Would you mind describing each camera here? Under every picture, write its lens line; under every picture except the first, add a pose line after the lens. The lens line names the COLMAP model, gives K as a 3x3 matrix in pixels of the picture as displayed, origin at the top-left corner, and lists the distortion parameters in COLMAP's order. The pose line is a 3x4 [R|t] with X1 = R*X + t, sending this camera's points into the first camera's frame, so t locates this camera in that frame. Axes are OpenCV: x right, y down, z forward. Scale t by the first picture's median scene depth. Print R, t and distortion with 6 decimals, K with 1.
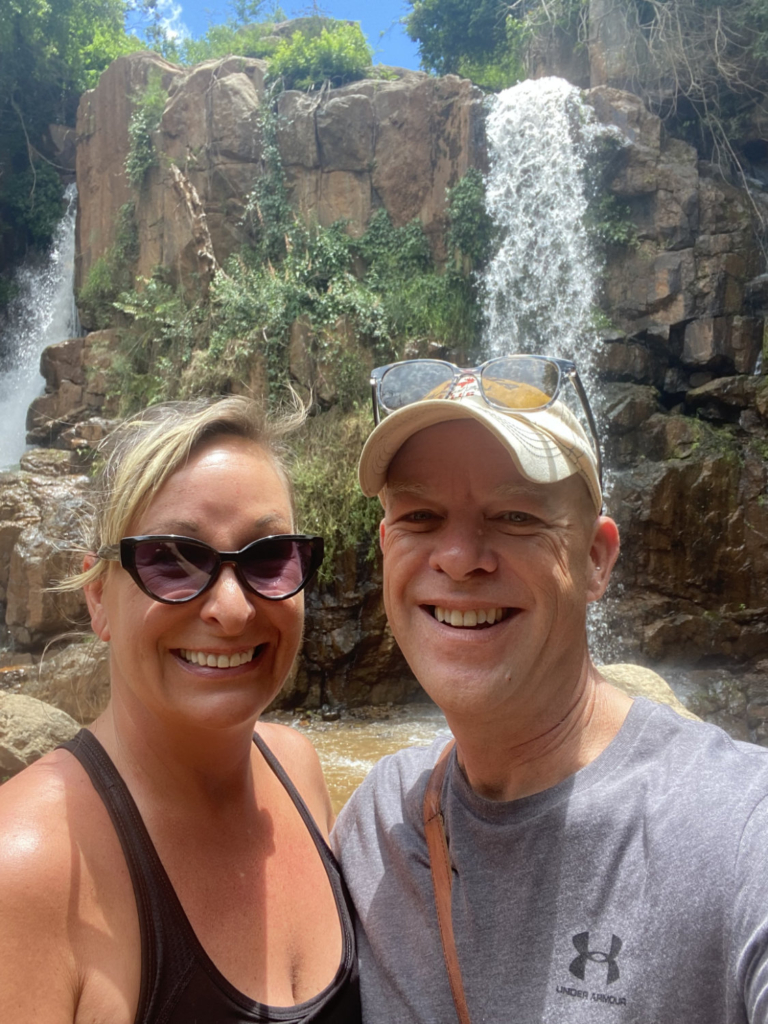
lens RADIAL K [[918.4, 0, 387.8], [0, 918.4, 512.7], [0, 0, 1]] dist [0.061611, -0.041995]
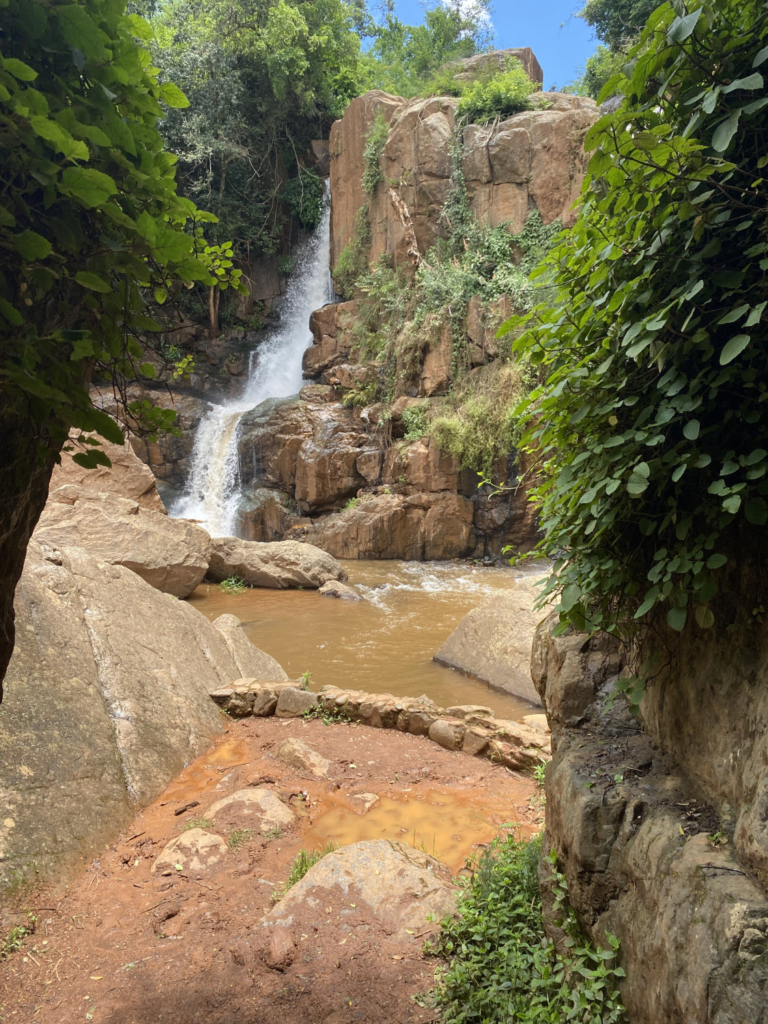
lens RADIAL K [[795.9, 0, 387.0], [0, 795.9, 519.6], [0, 0, 1]] dist [0.051862, -0.059198]
pose [[0.964988, 0.029061, -0.260680, 0.114291], [0.013766, 0.986862, 0.160976, -0.069693], [0.261933, -0.158928, 0.951910, -0.307204]]
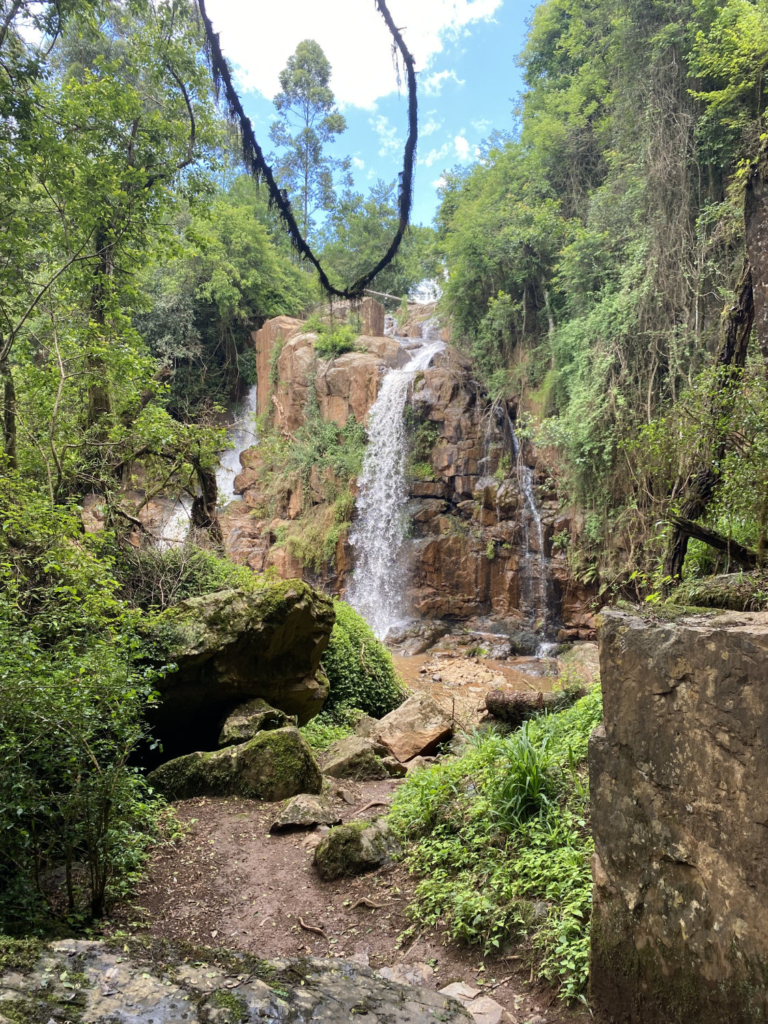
lens RADIAL K [[795.9, 0, 382.2], [0, 795.9, 513.5], [0, 0, 1]] dist [0.051862, -0.059198]
pose [[0.941785, 0.042797, -0.333480, 0.799735], [0.000360, 0.991736, 0.128291, -0.357135], [0.336215, -0.120943, 0.933987, -0.956447]]
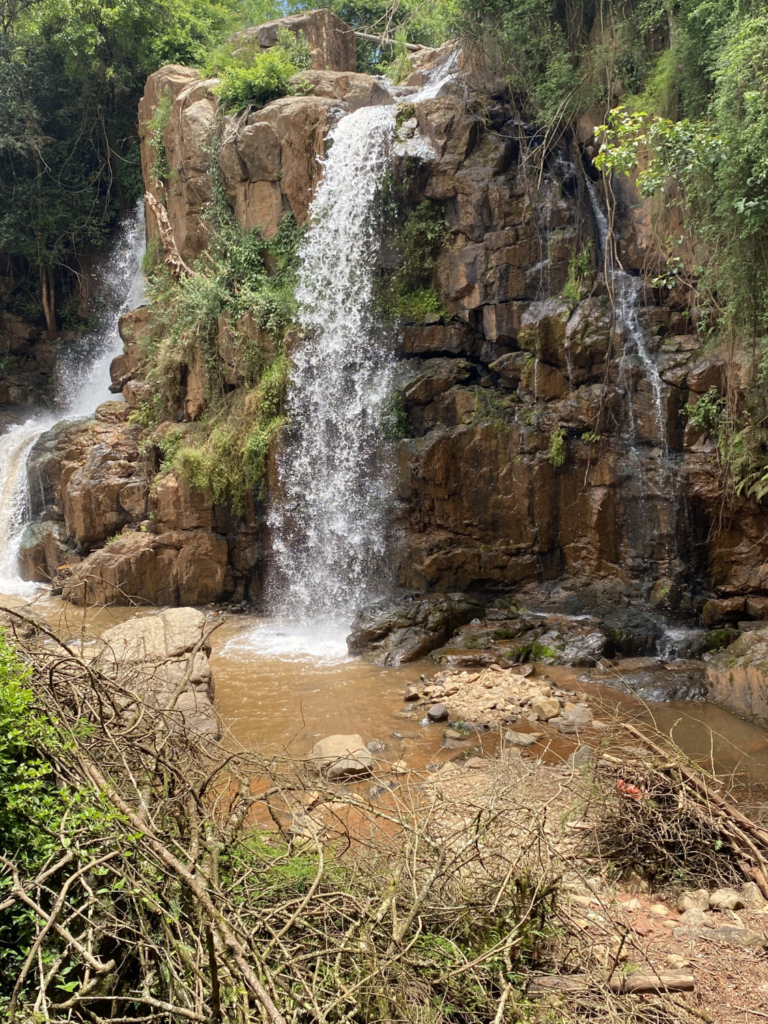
lens RADIAL K [[1049.1, 0, 365.7], [0, 1049.1, 533.5], [0, 0, 1]] dist [0.012433, 0.000000]
pose [[0.916350, 0.023274, -0.399702, 0.703350], [0.054142, 0.981936, 0.181301, -0.163762], [0.396701, -0.187776, 0.898537, -0.327720]]
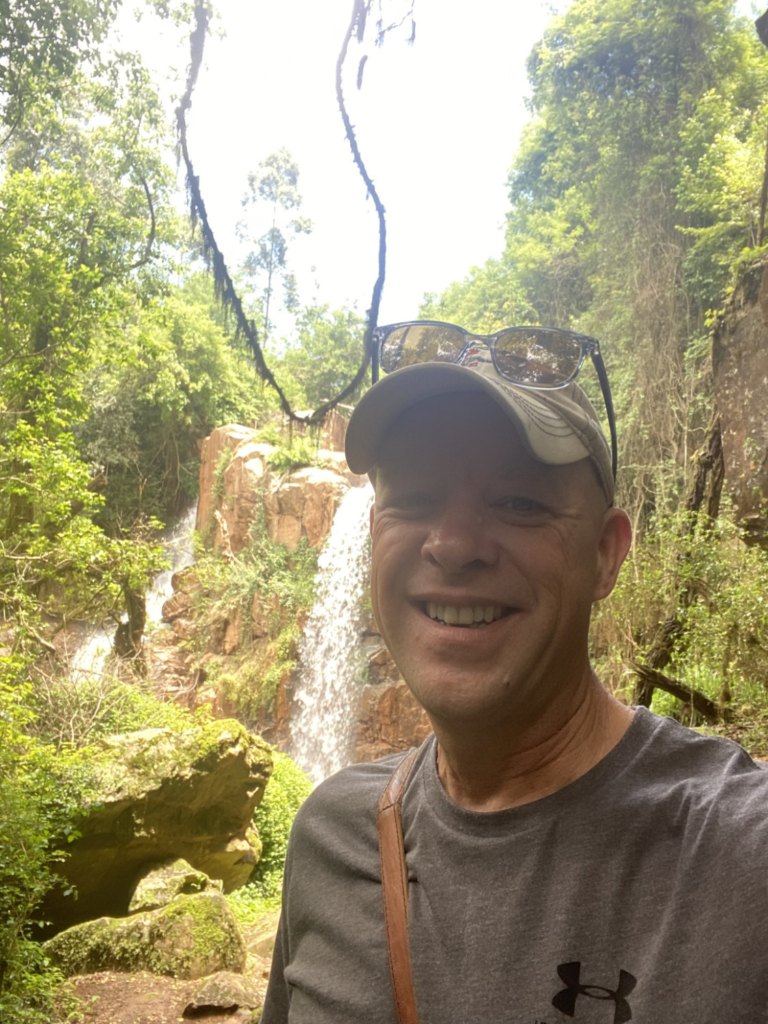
lens RADIAL K [[918.4, 0, 387.3], [0, 918.4, 514.9], [0, 0, 1]] dist [0.061611, -0.041995]
pose [[0.956627, 0.042423, -0.288211, 0.807106], [-0.051301, 0.998411, -0.023317, -0.358250], [0.286764, 0.037091, 0.957283, -0.976385]]
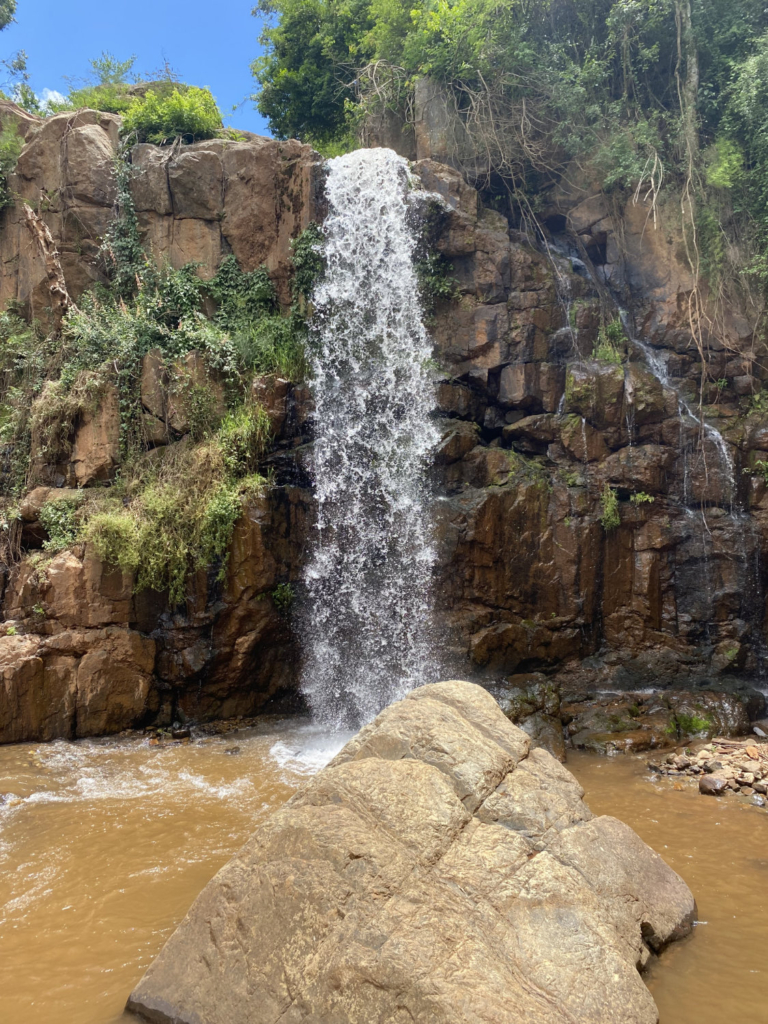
lens RADIAL K [[795.9, 0, 391.7], [0, 795.9, 504.4], [0, 0, 1]] dist [0.051862, -0.059198]
pose [[0.984557, -0.004693, 0.174999, 0.013993], [0.010850, 0.999355, -0.034243, -0.002992], [-0.174725, 0.035613, 0.983973, 0.056343]]
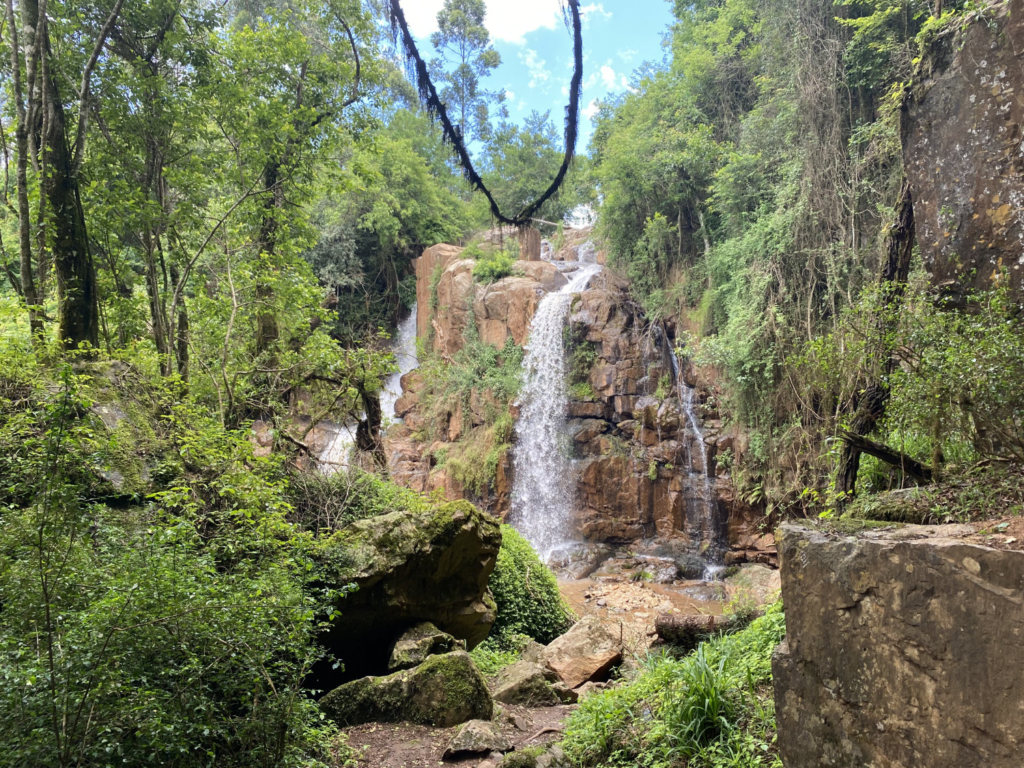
lens RADIAL K [[795.9, 0, 510.9], [0, 795.9, 376.0], [0, 0, 1]] dist [0.051862, -0.059198]
pose [[0.928995, 0.002233, -0.370084, 0.798197], [0.019065, 0.998365, 0.053881, -0.356941], [0.369600, -0.057111, 0.927434, -0.960827]]
